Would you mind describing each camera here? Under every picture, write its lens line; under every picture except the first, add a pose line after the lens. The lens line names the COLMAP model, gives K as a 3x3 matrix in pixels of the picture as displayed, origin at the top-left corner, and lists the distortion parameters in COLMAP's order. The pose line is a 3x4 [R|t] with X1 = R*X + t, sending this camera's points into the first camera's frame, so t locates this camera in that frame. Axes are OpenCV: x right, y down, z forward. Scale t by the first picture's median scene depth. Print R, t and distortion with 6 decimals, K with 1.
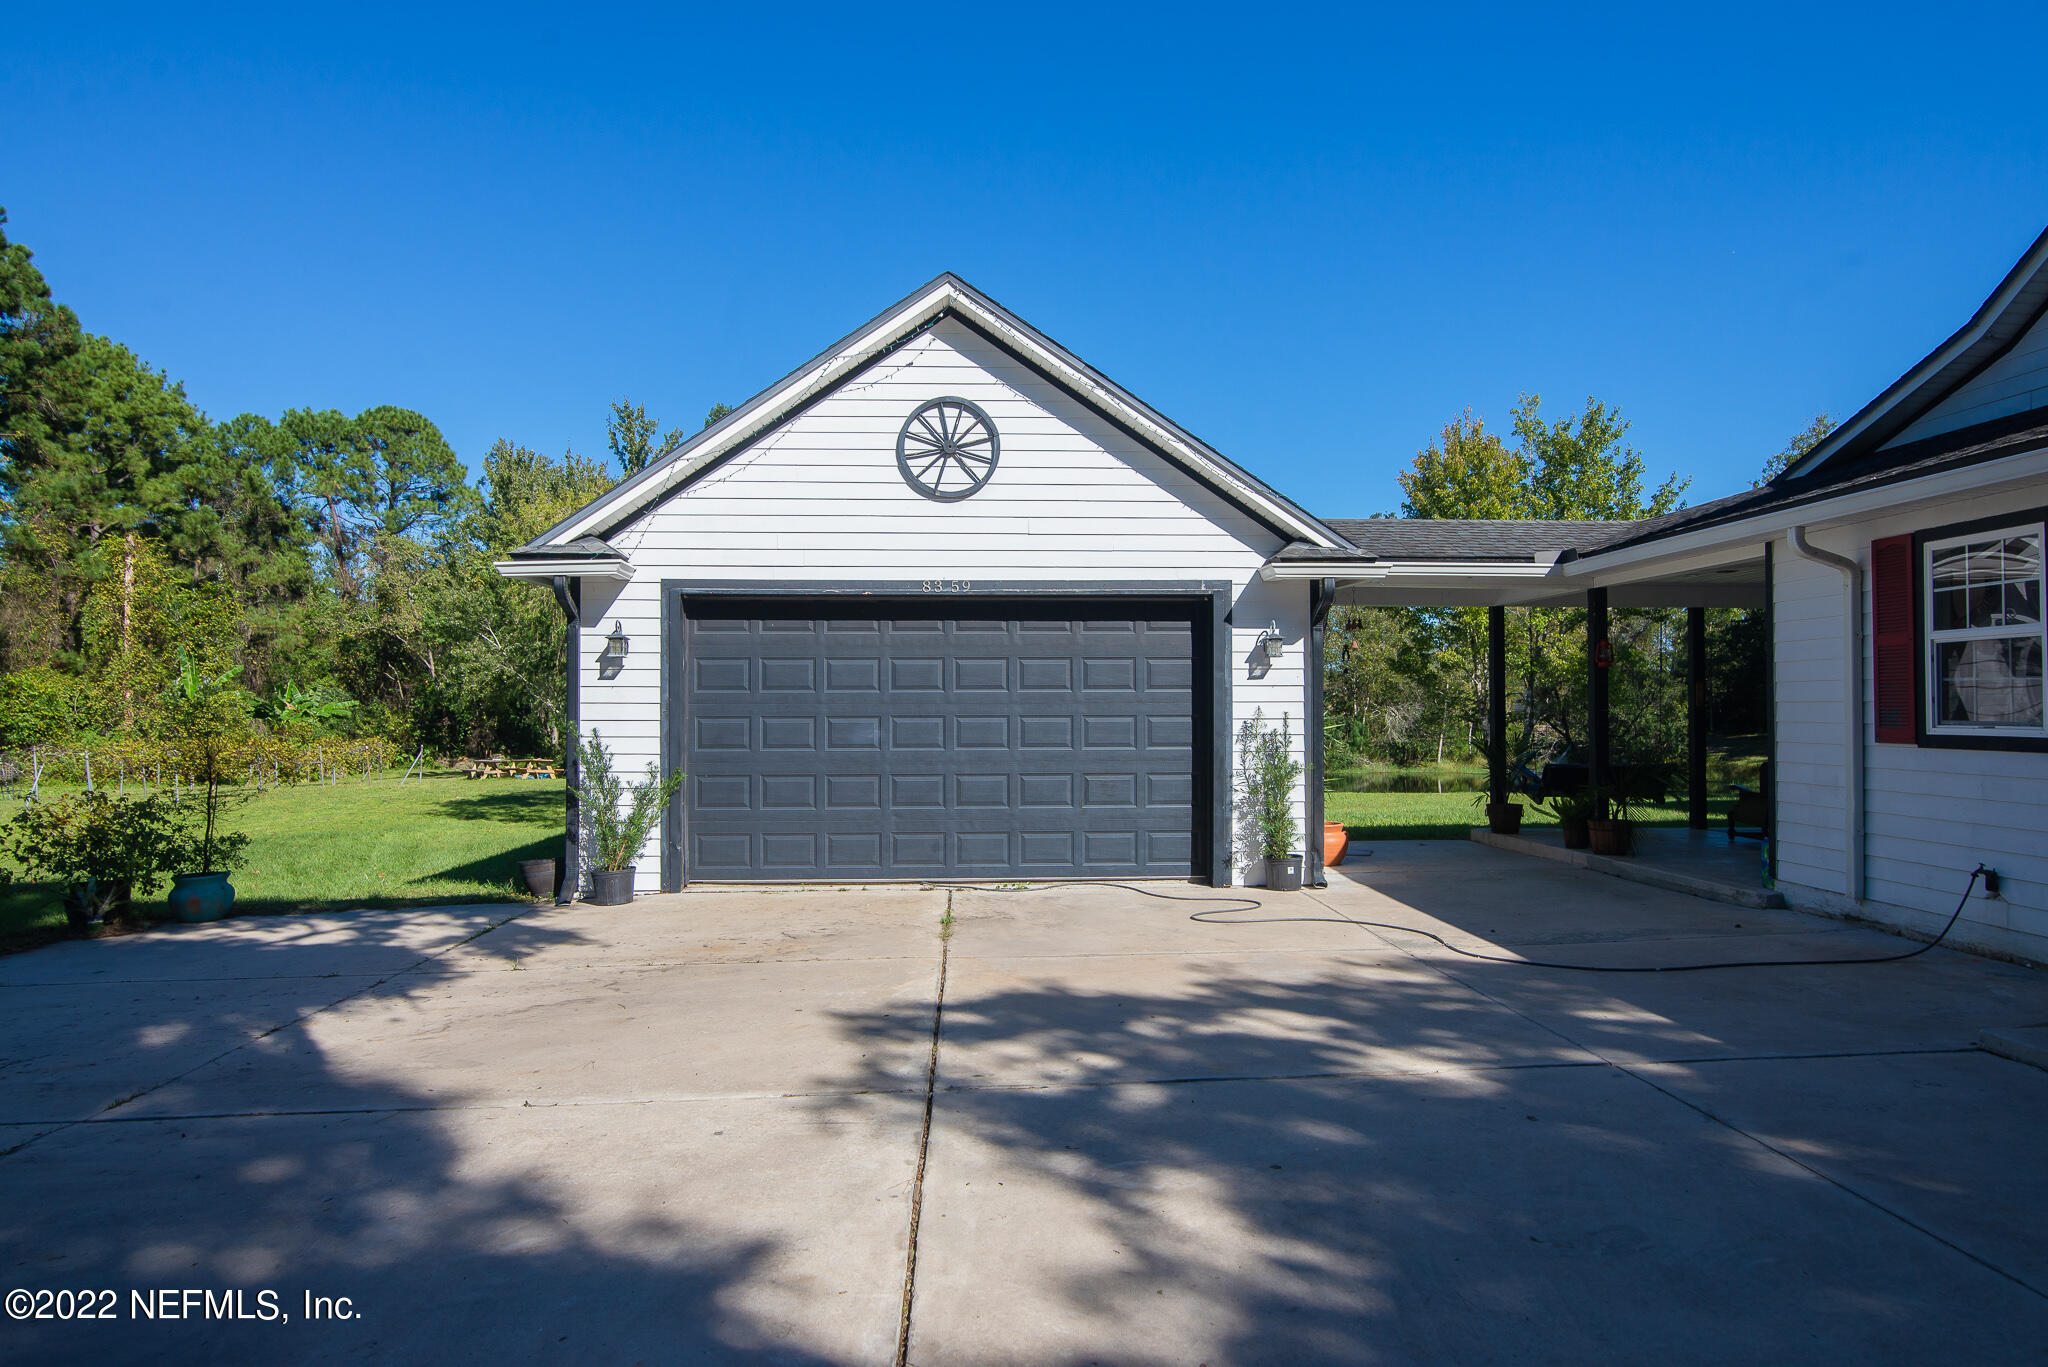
lens RADIAL K [[1355.3, 0, 1025.8], [0, 1355.3, 687.7], [0, 0, 1]] dist [0.000397, -0.000455]
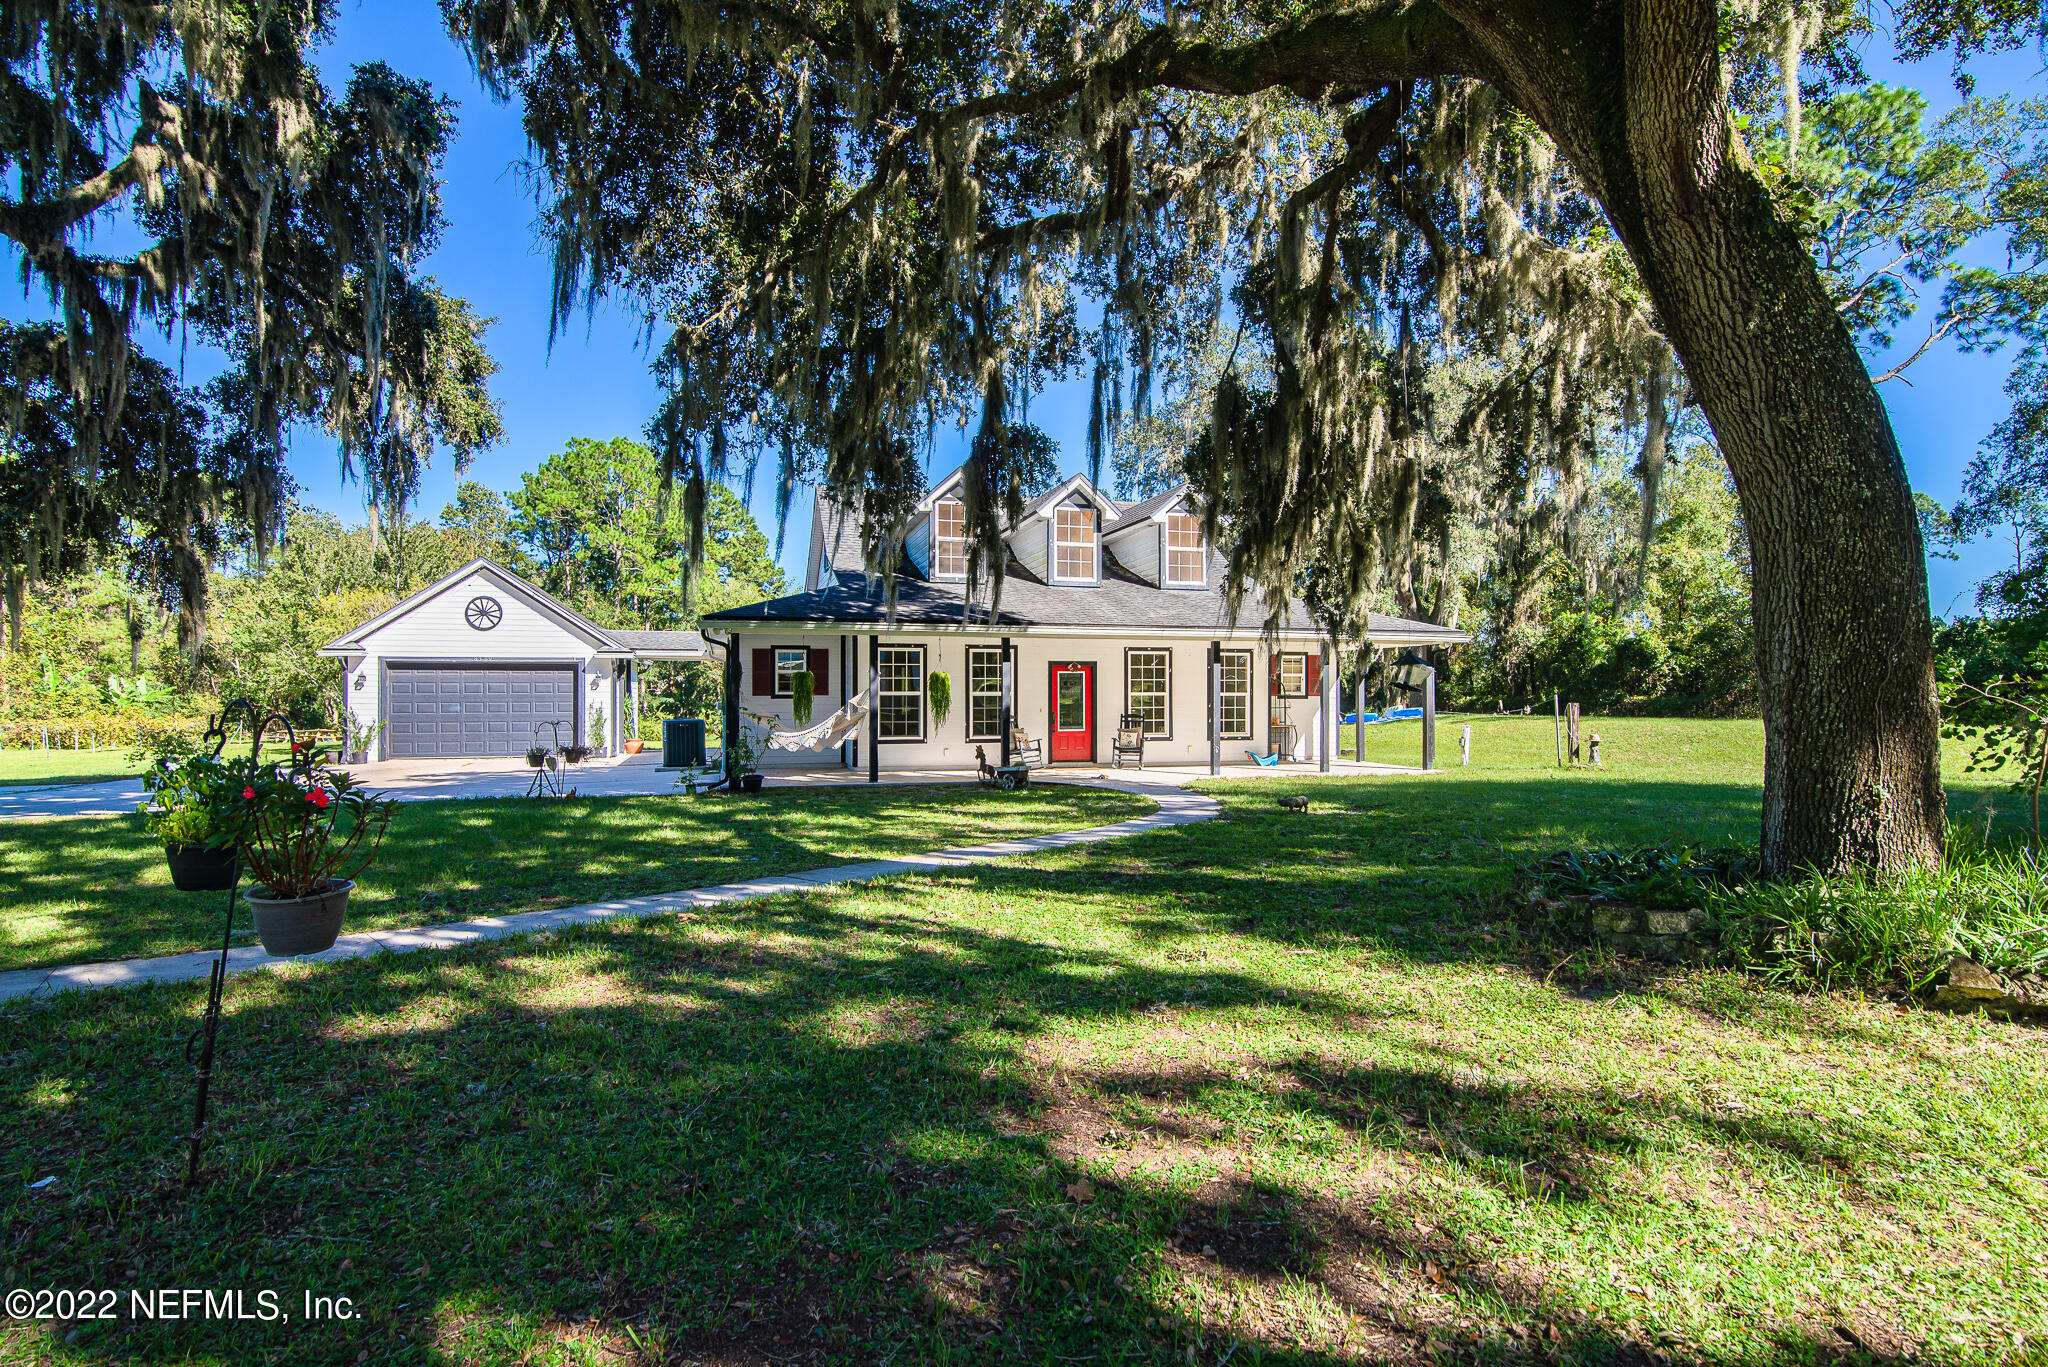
lens RADIAL K [[1114.8, 0, 1021.9], [0, 1114.8, 690.8], [0, 0, 1]] dist [-0.000979, 0.000249]
pose [[0.976254, 0.001390, 0.216625, 0.568341], [-0.003861, 0.999932, 0.010987, -0.036564], [-0.216595, -0.011562, 0.976193, -1.656931]]
